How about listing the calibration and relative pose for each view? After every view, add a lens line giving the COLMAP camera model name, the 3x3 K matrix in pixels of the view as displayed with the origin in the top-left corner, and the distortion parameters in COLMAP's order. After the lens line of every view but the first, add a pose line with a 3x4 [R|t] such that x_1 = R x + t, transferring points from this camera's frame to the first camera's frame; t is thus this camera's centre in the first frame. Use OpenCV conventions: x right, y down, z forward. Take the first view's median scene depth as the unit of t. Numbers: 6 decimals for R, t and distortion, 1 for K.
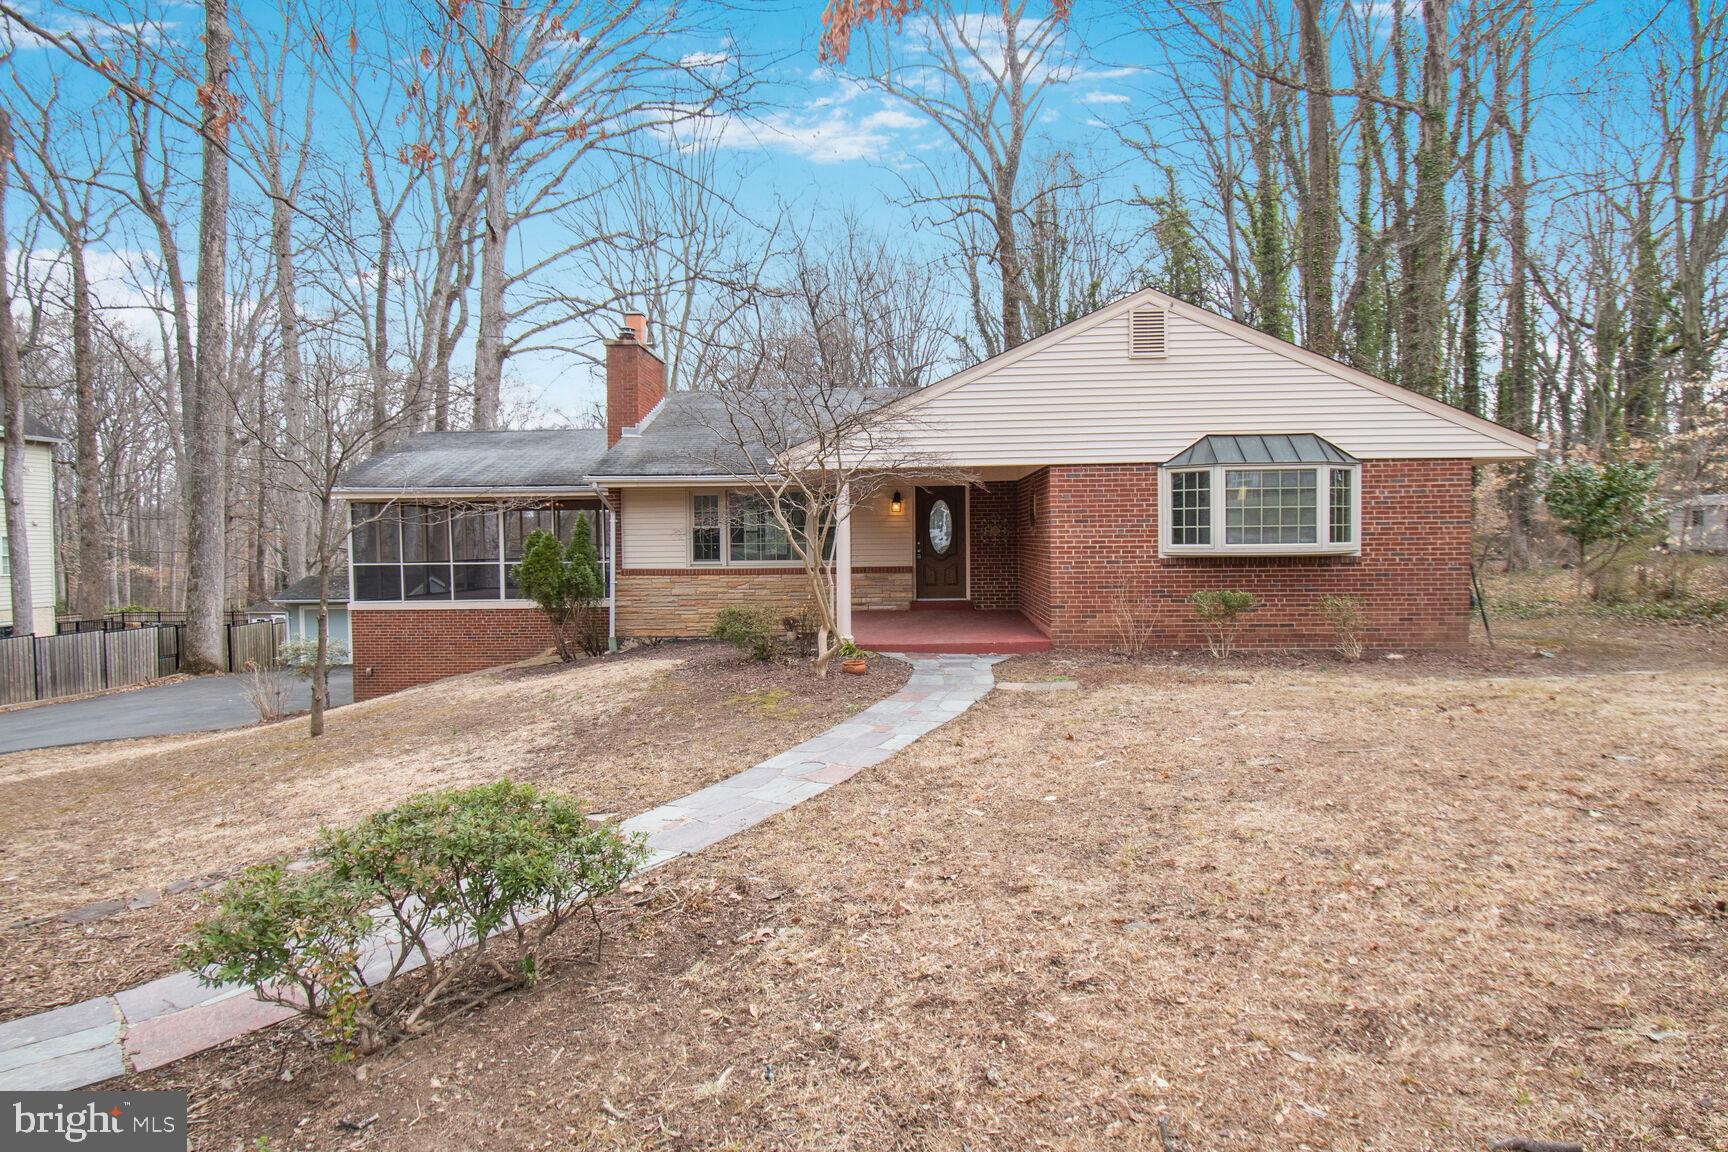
lens RADIAL K [[904.4, 0, 864.0], [0, 904.4, 576.0], [0, 0, 1]] dist [-0.000236, 0.000458]
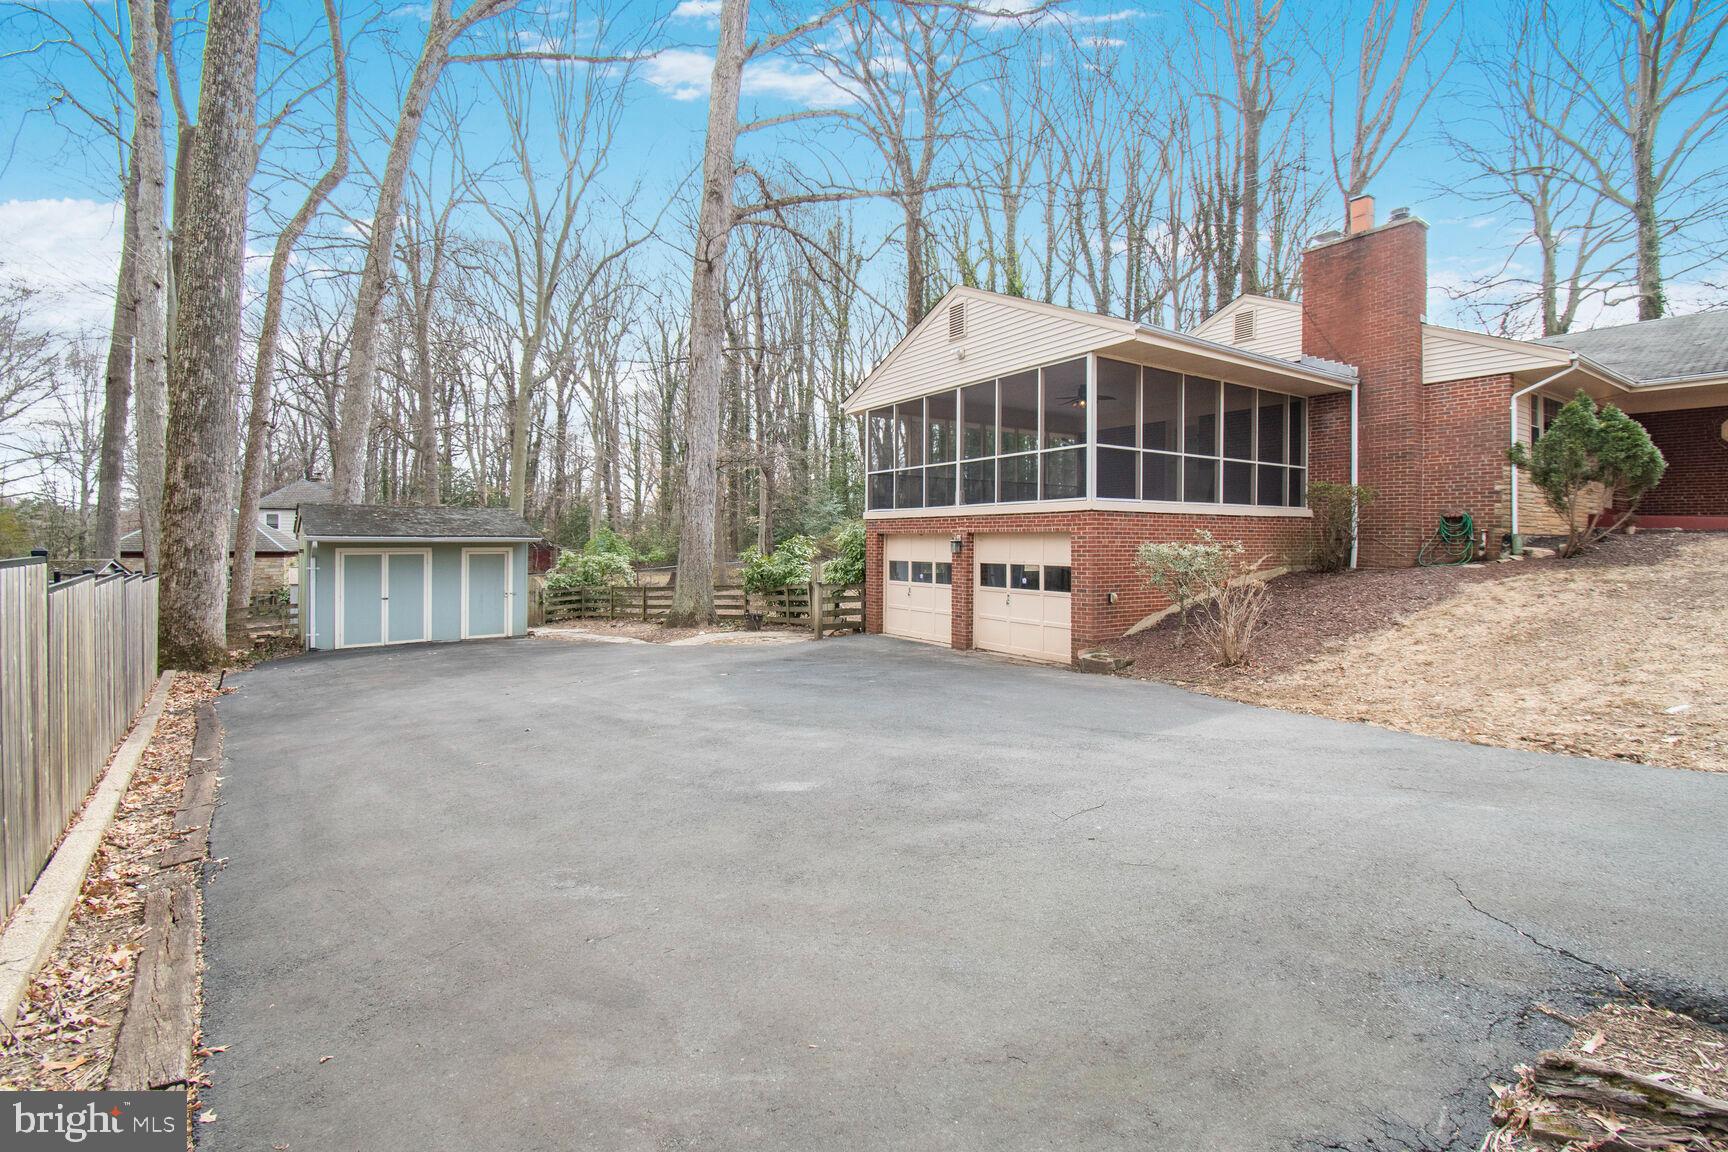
lens RADIAL K [[776.5, 0, 863.9], [0, 776.5, 551.3], [0, 0, 1]] dist [0.000884, 0.000124]
pose [[0.793912, 0.003997, 0.608019, -1.286248], [0.007127, 0.999849, -0.015878, 0.093210], [-0.607991, 0.016938, 0.793764, 0.774652]]
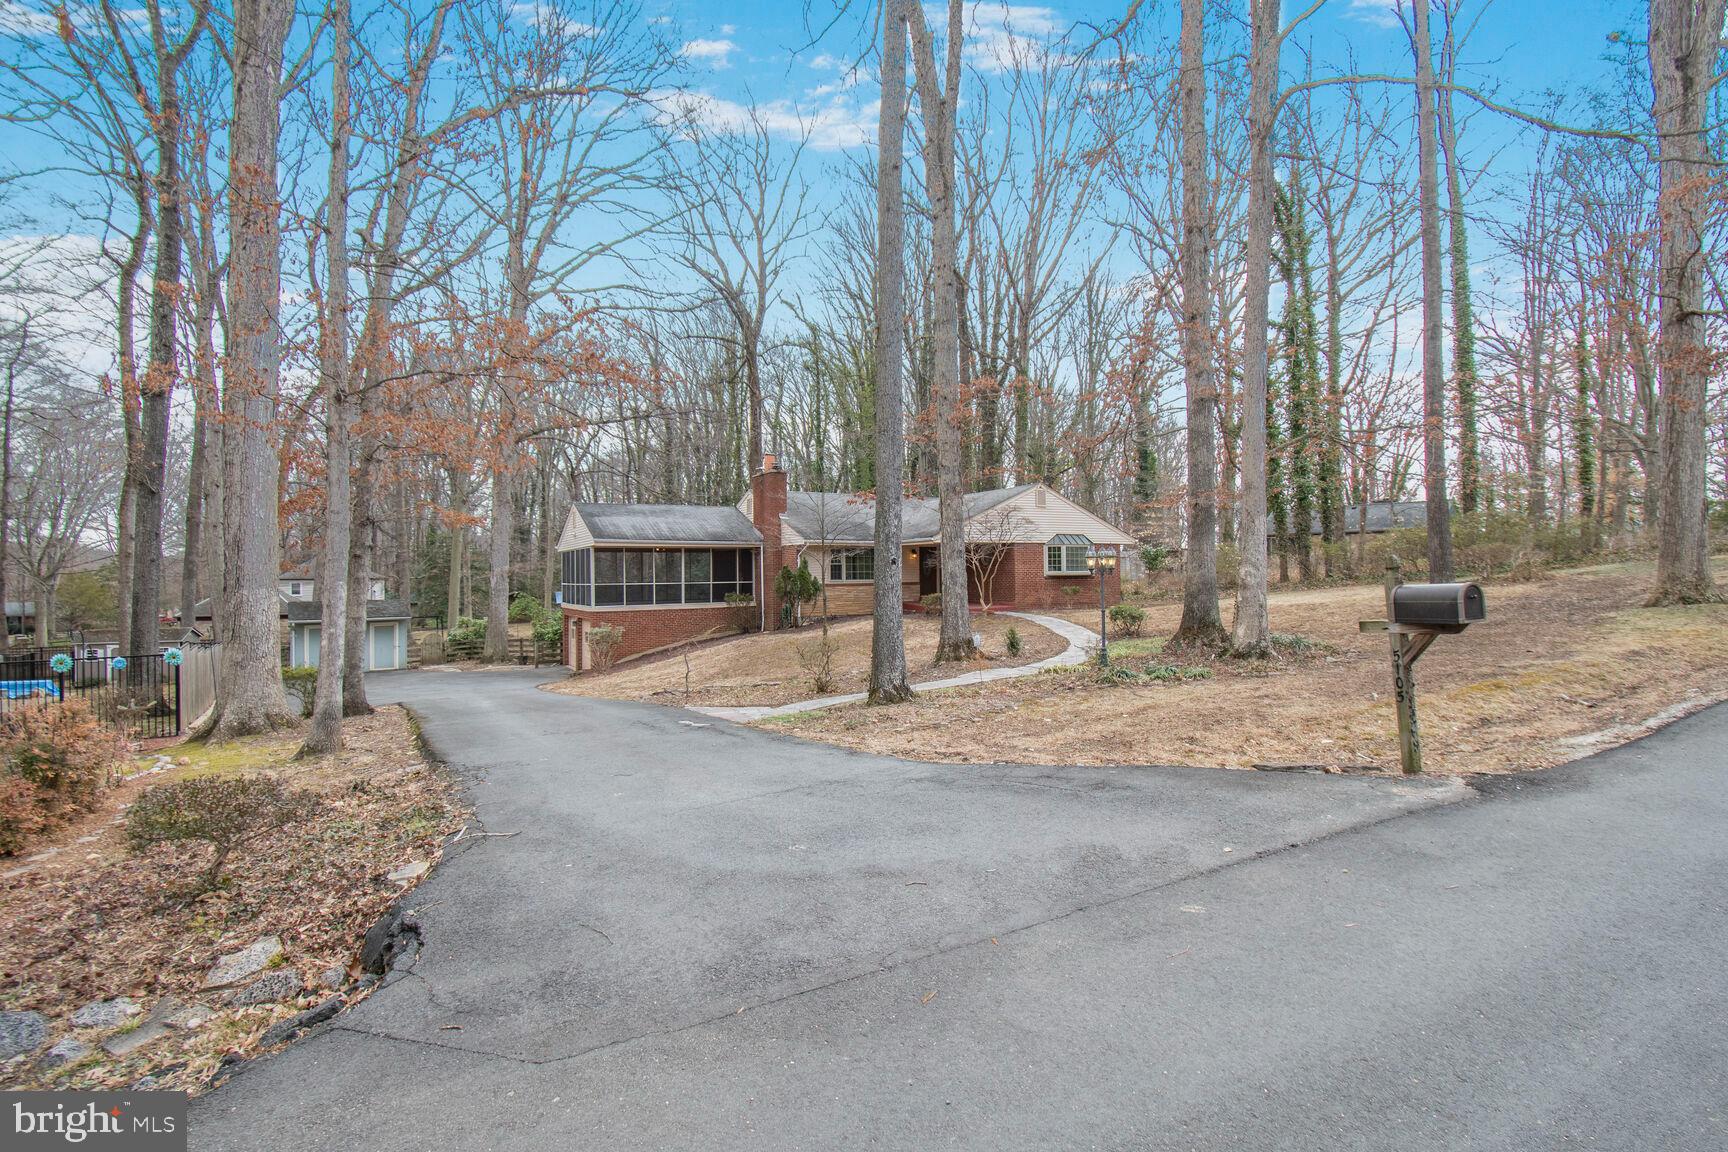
lens RADIAL K [[827.9, 0, 864.0], [0, 827.9, 576.0], [0, 0, 1]] dist [0.000877, -0.000021]
pose [[0.834303, -0.004308, 0.551289, -1.194900], [0.021734, 0.999449, -0.025081, 0.024530], [-0.550877, 0.032907, 0.833937, -0.652302]]
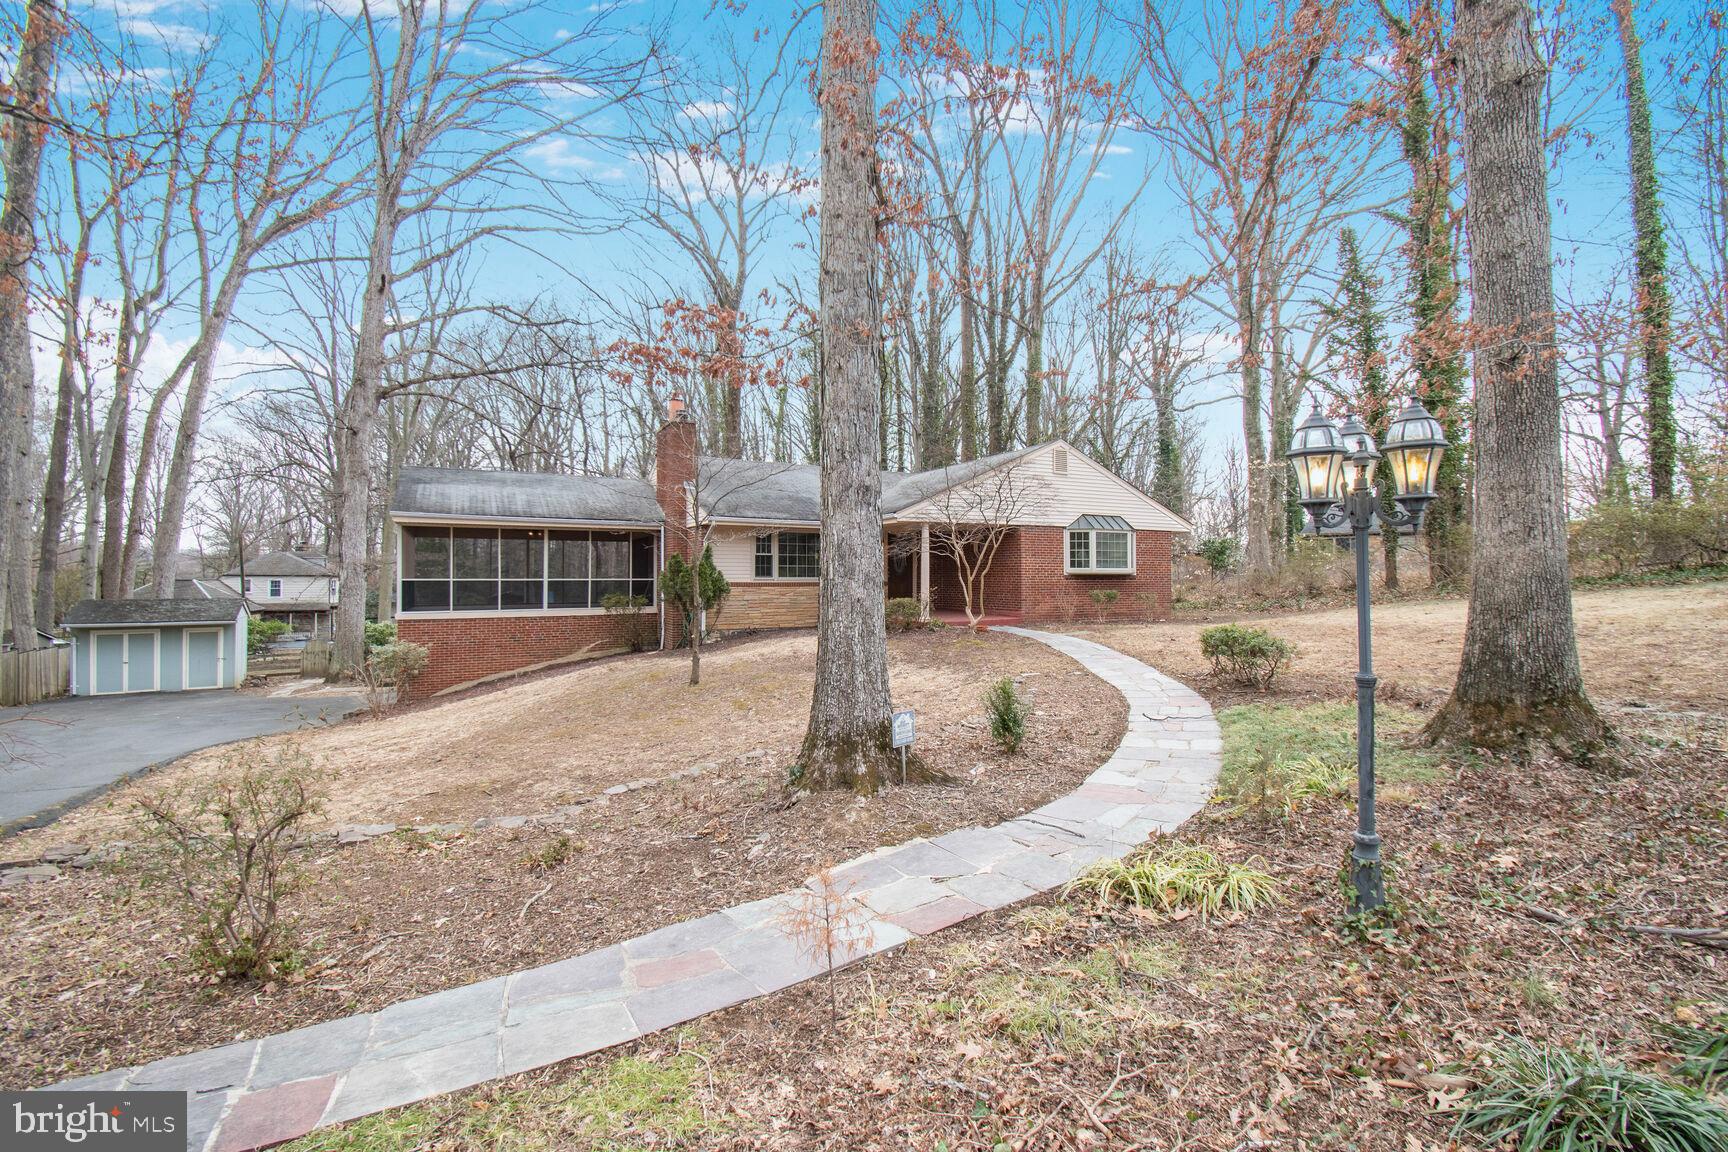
lens RADIAL K [[764.1, 0, 864.0], [0, 764.1, 576.0], [0, 0, 1]] dist [-0.001366, -0.000061]
pose [[0.850019, 0.007085, 0.526705, -0.695451], [0.011208, 0.999440, -0.031532, 0.022939], [-0.526633, 0.032706, 0.849463, -0.142397]]
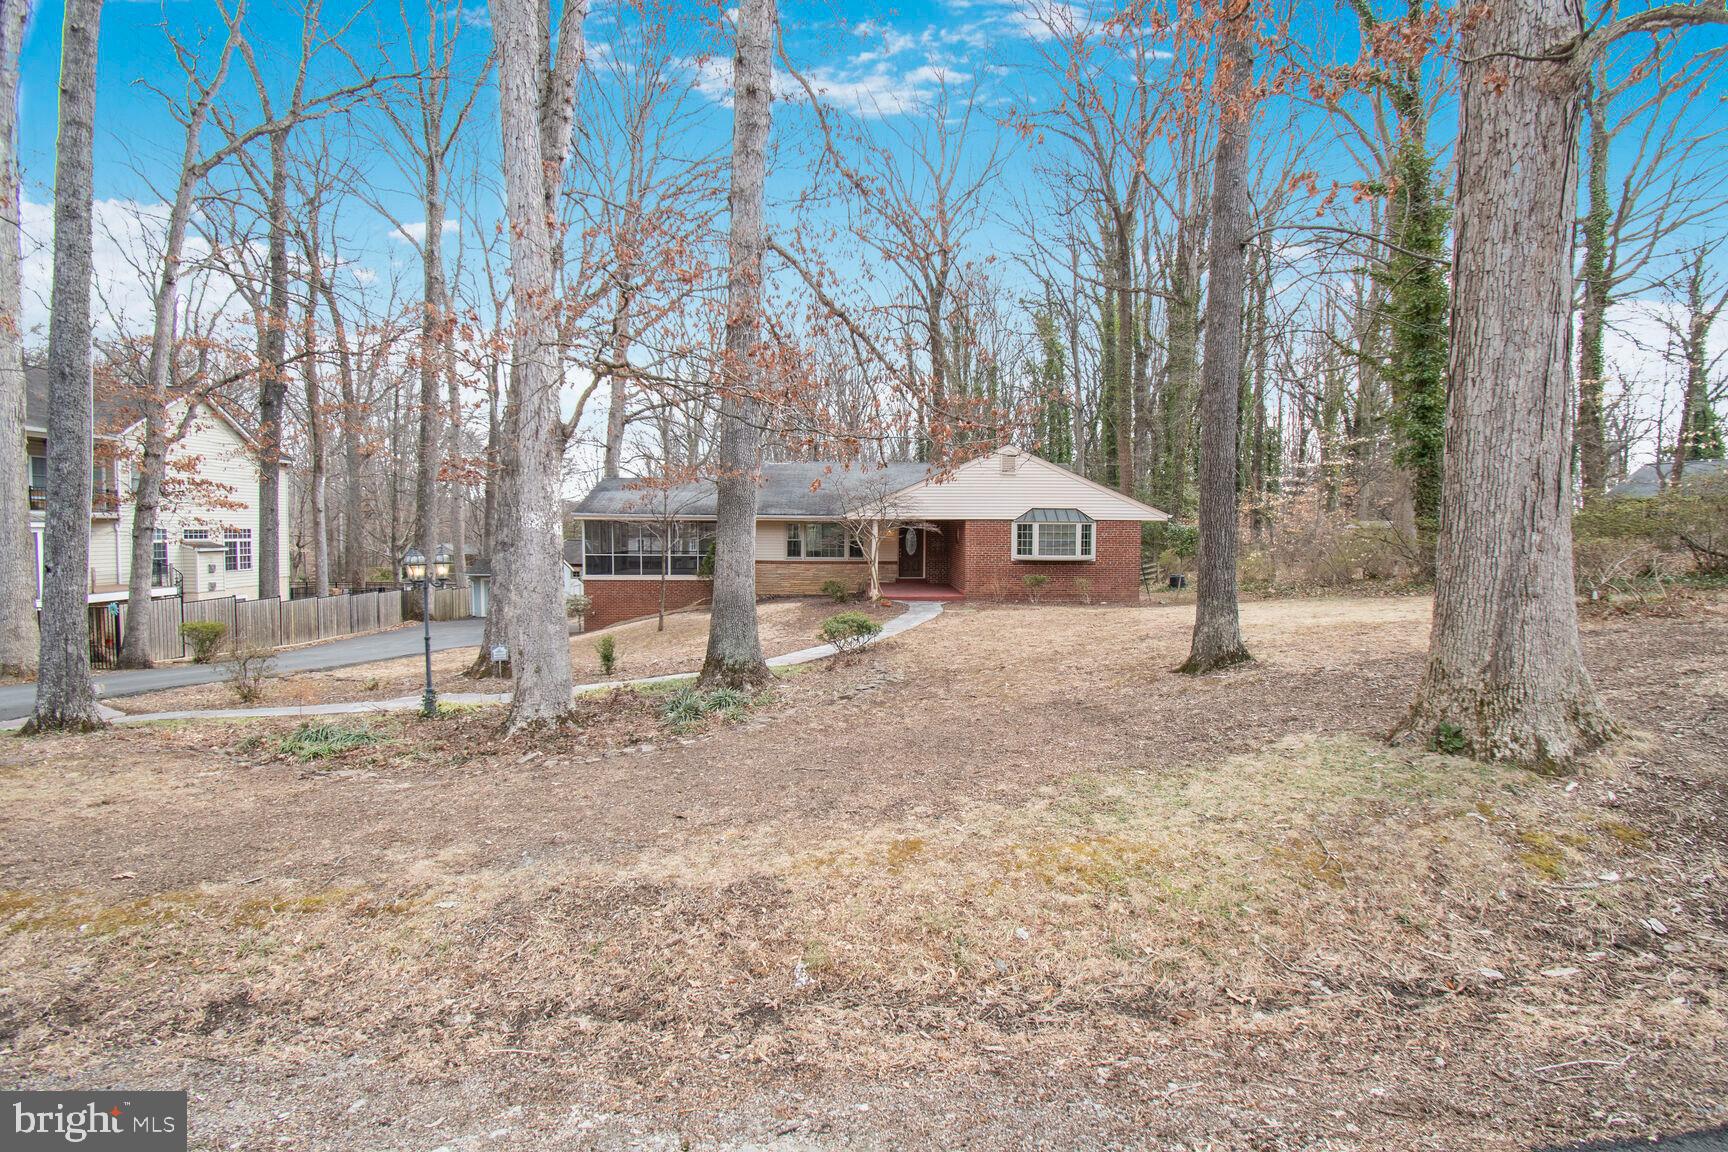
lens RADIAL K [[764.1, 0, 864.0], [0, 764.1, 576.0], [0, 0, 1]] dist [-0.001366, -0.000061]
pose [[0.996652, 0.012534, 0.080790, -0.156506], [-0.014218, 0.999693, 0.020304, -0.011108], [-0.080511, -0.021385, 0.996524, -0.692676]]
